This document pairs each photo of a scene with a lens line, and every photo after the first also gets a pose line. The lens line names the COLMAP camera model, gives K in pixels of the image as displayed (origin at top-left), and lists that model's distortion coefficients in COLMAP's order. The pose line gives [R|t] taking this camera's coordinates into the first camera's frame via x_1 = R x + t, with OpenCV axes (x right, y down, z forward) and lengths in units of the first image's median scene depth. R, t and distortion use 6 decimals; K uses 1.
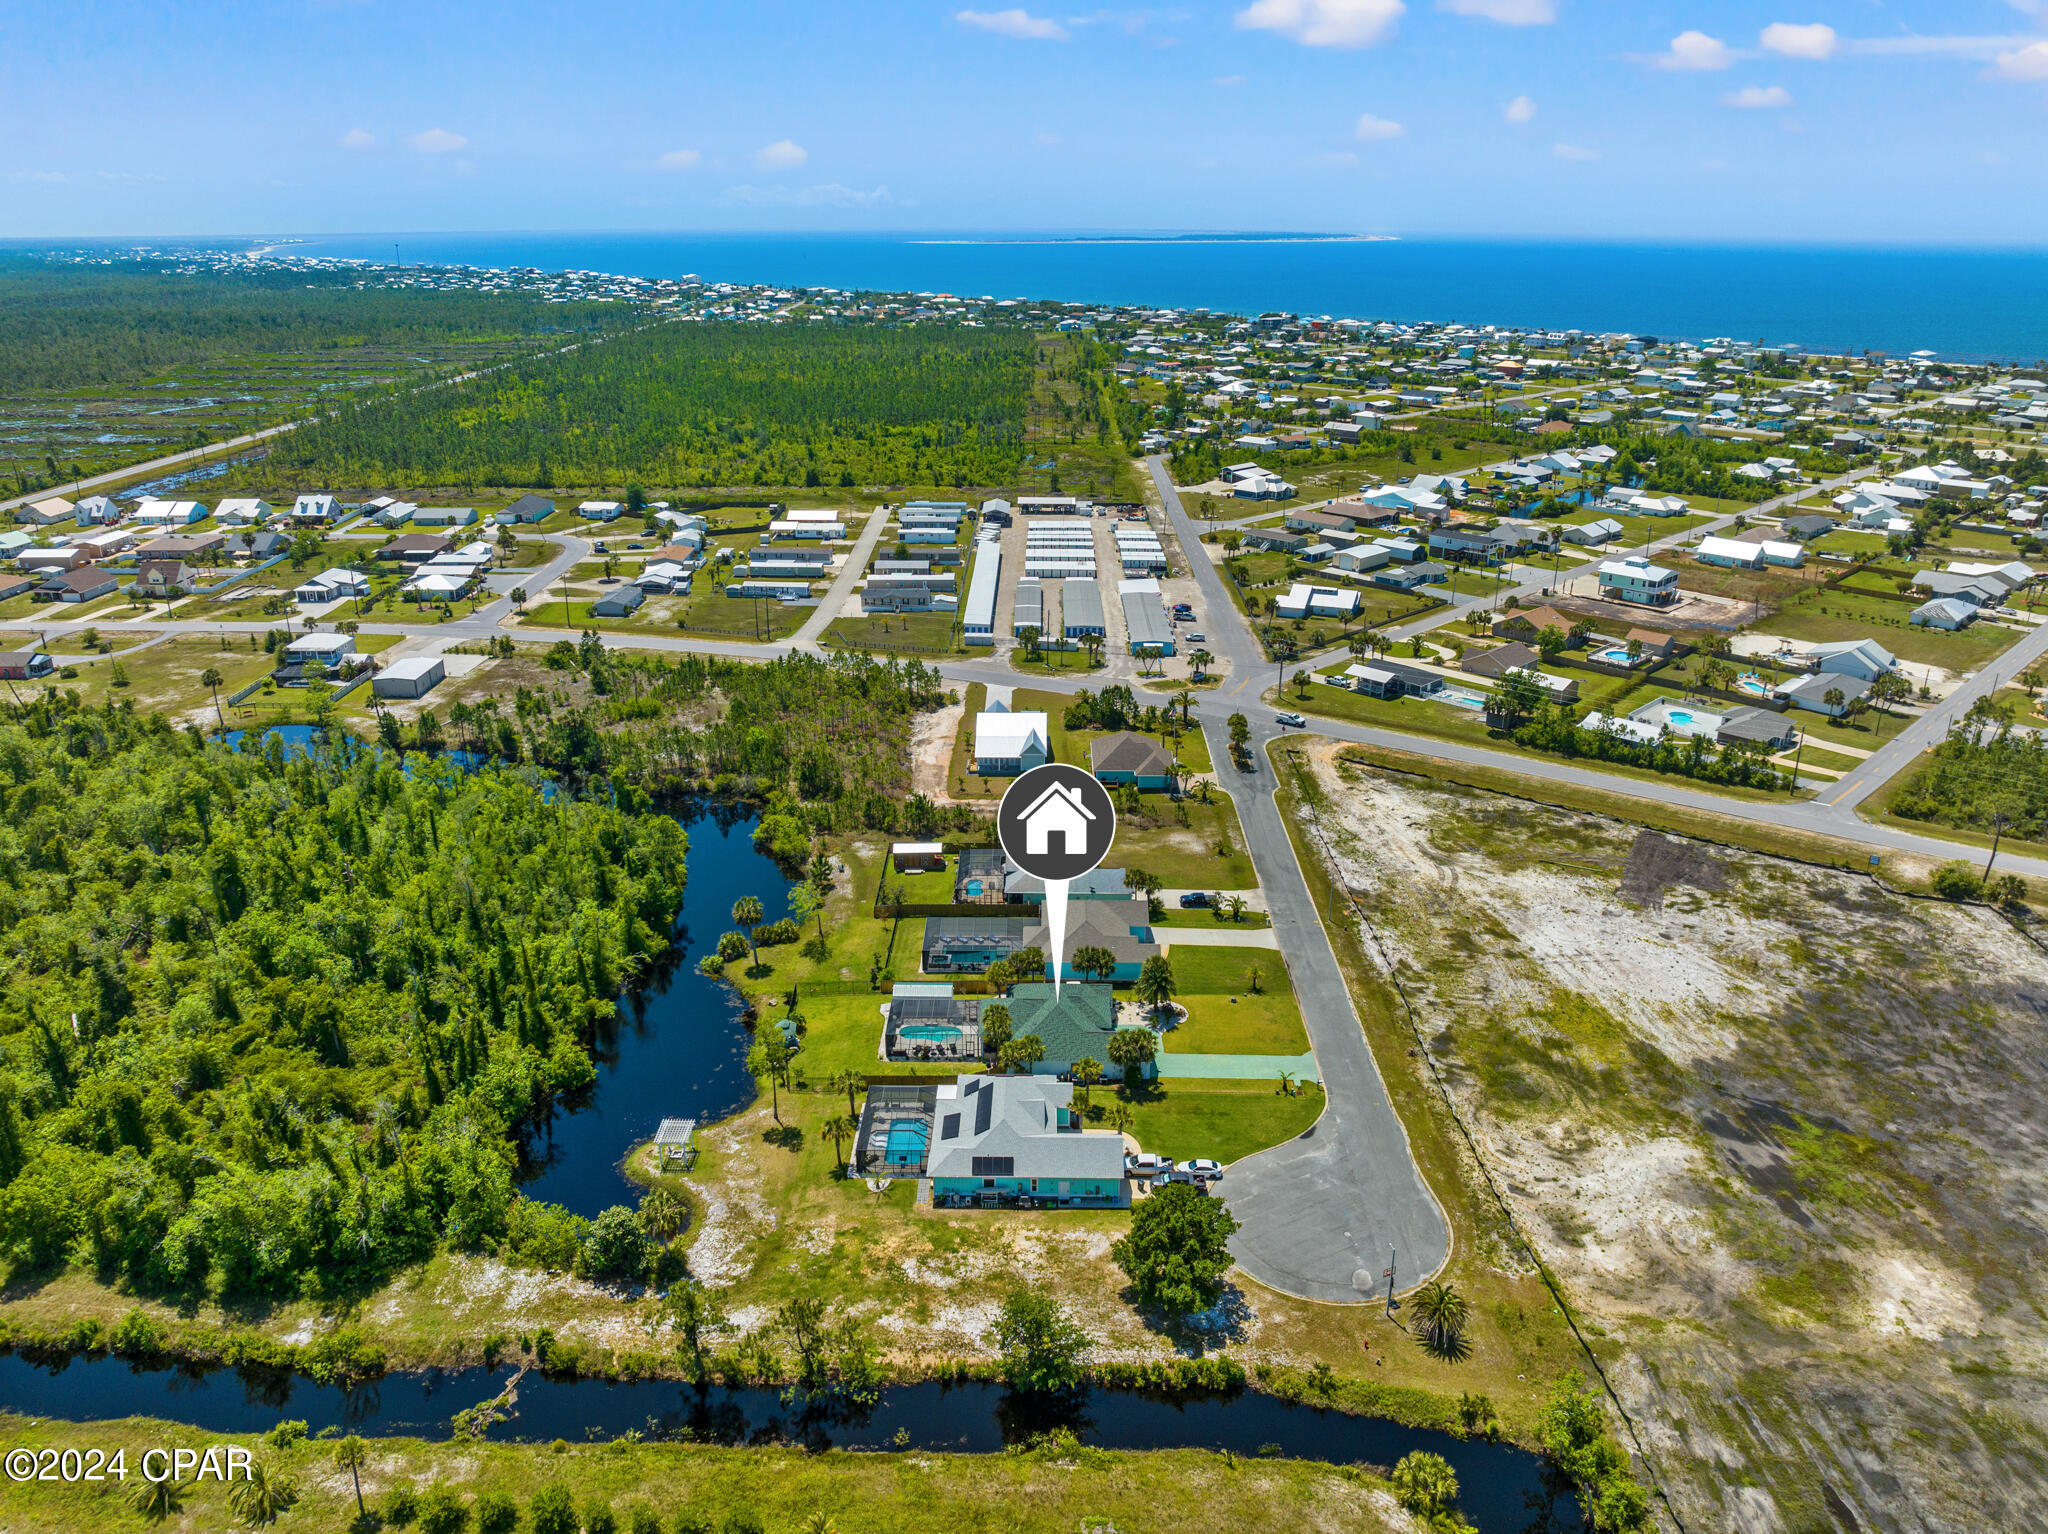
lens RADIAL K [[1440.2, 0, 1017.9], [0, 1440.2, 767.4], [0, 0, 1]] dist [-0.039864, 0.007663]
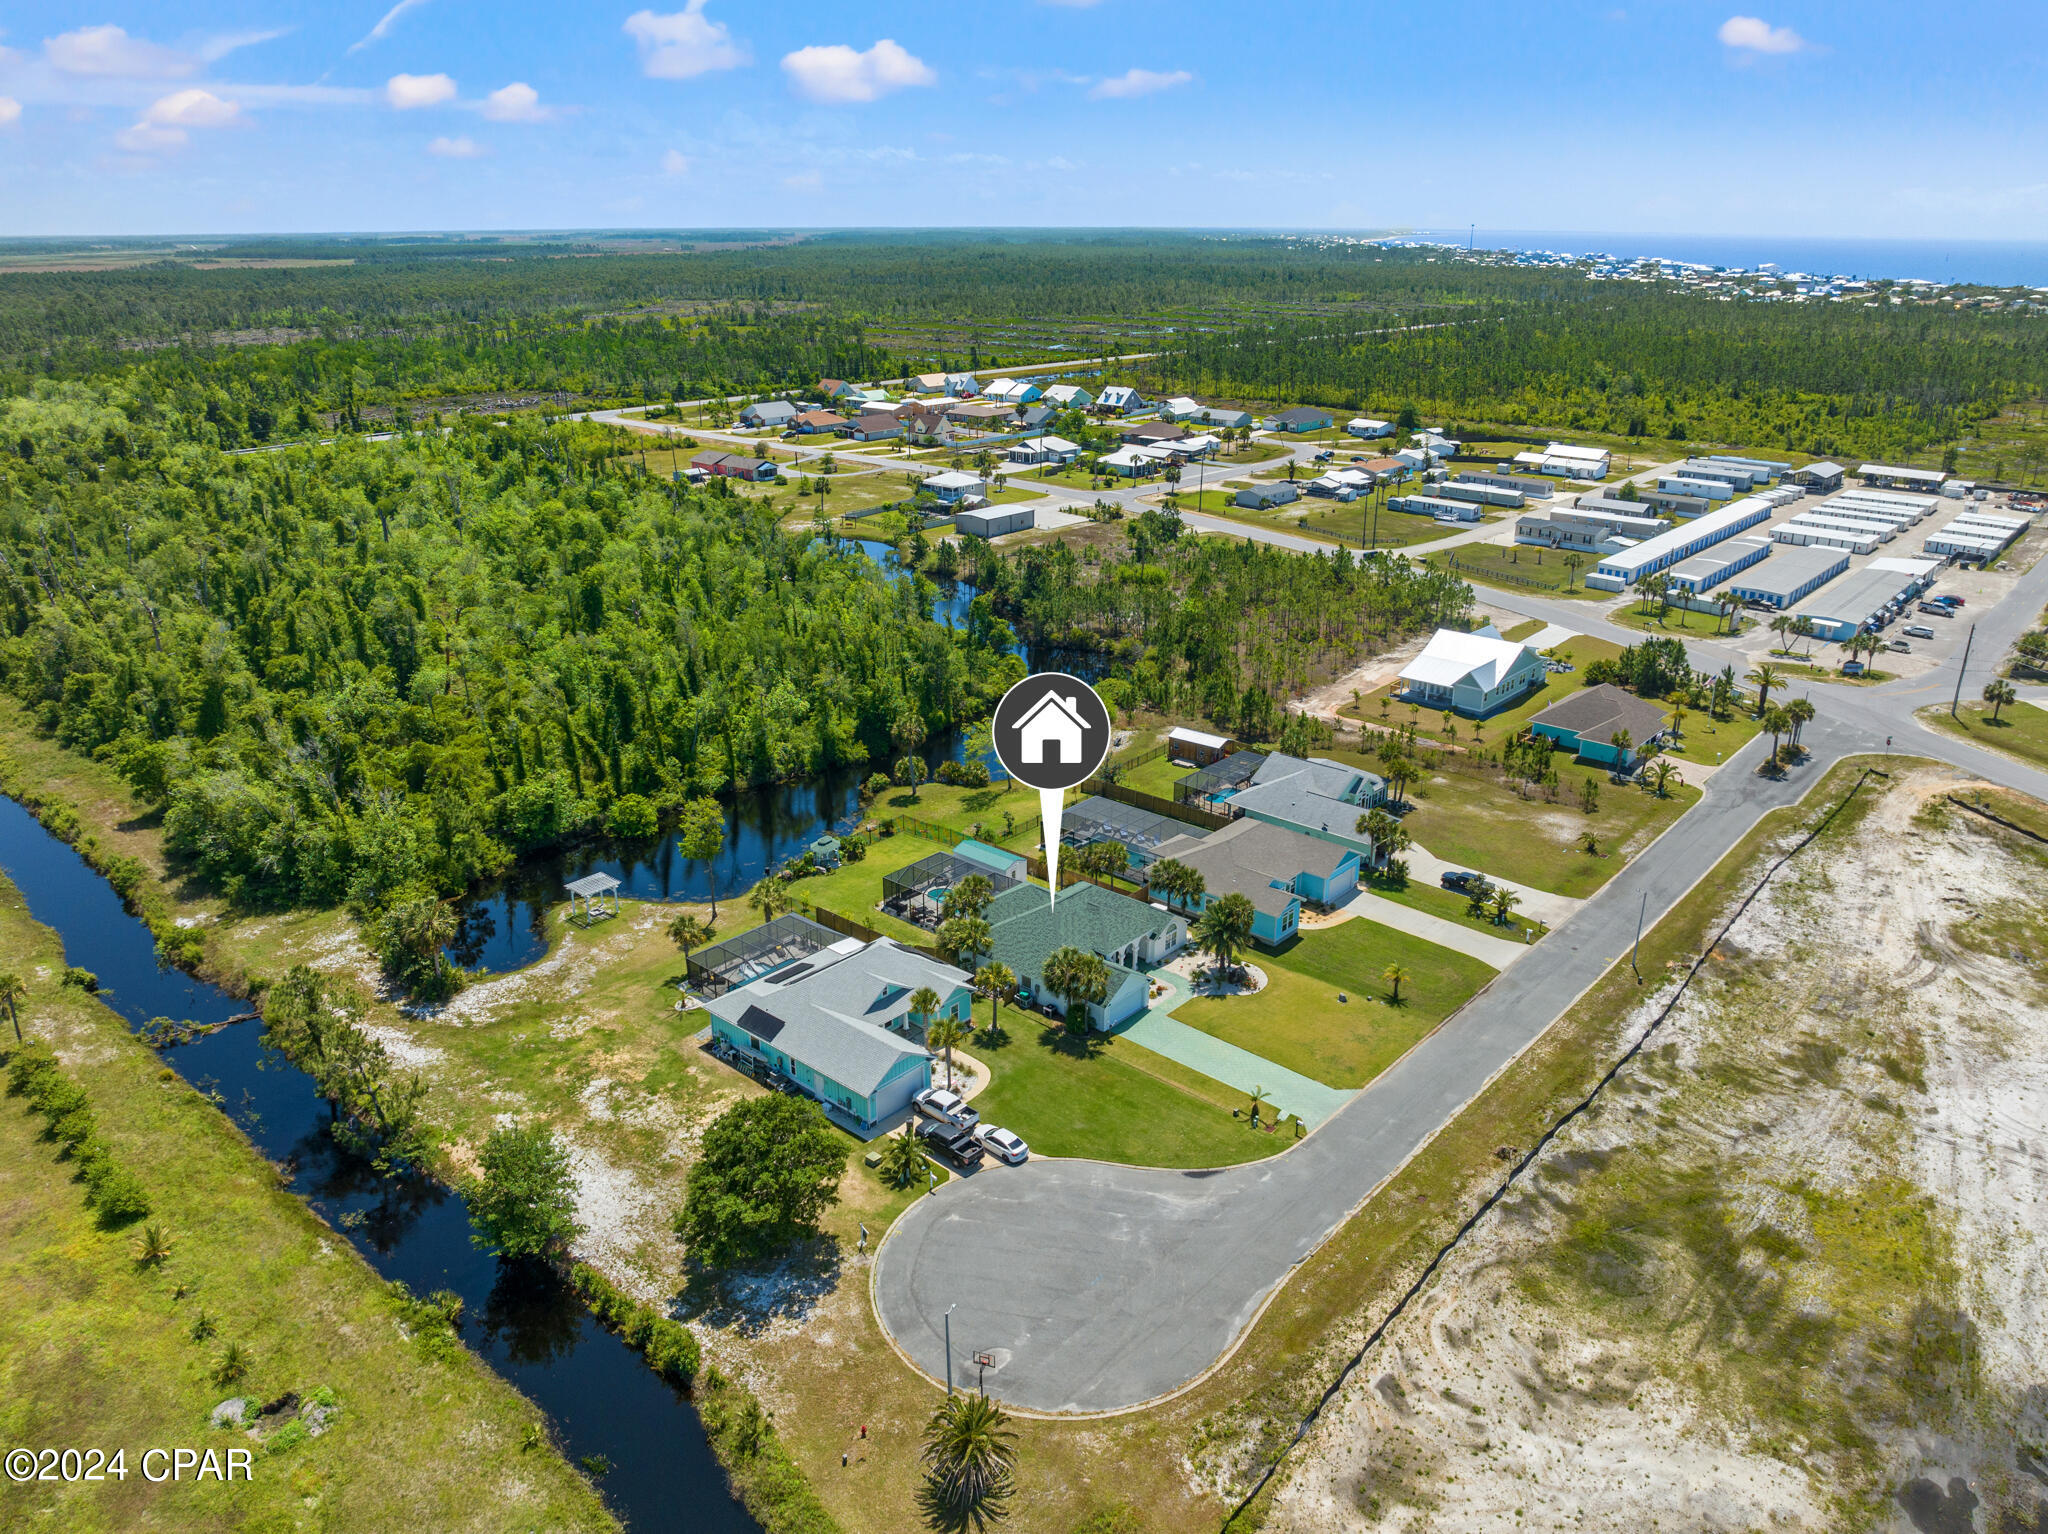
lens RADIAL K [[1440.2, 0, 1020.1], [0, 1440.2, 763.6], [0, 0, 1]] dist [-0.039864, 0.007663]
pose [[0.760263, 0.228619, -0.608057, 0.371862], [-0.229136, 0.970240, 0.078301, 0.031115], [0.607863, 0.079798, 0.790022, 0.313368]]
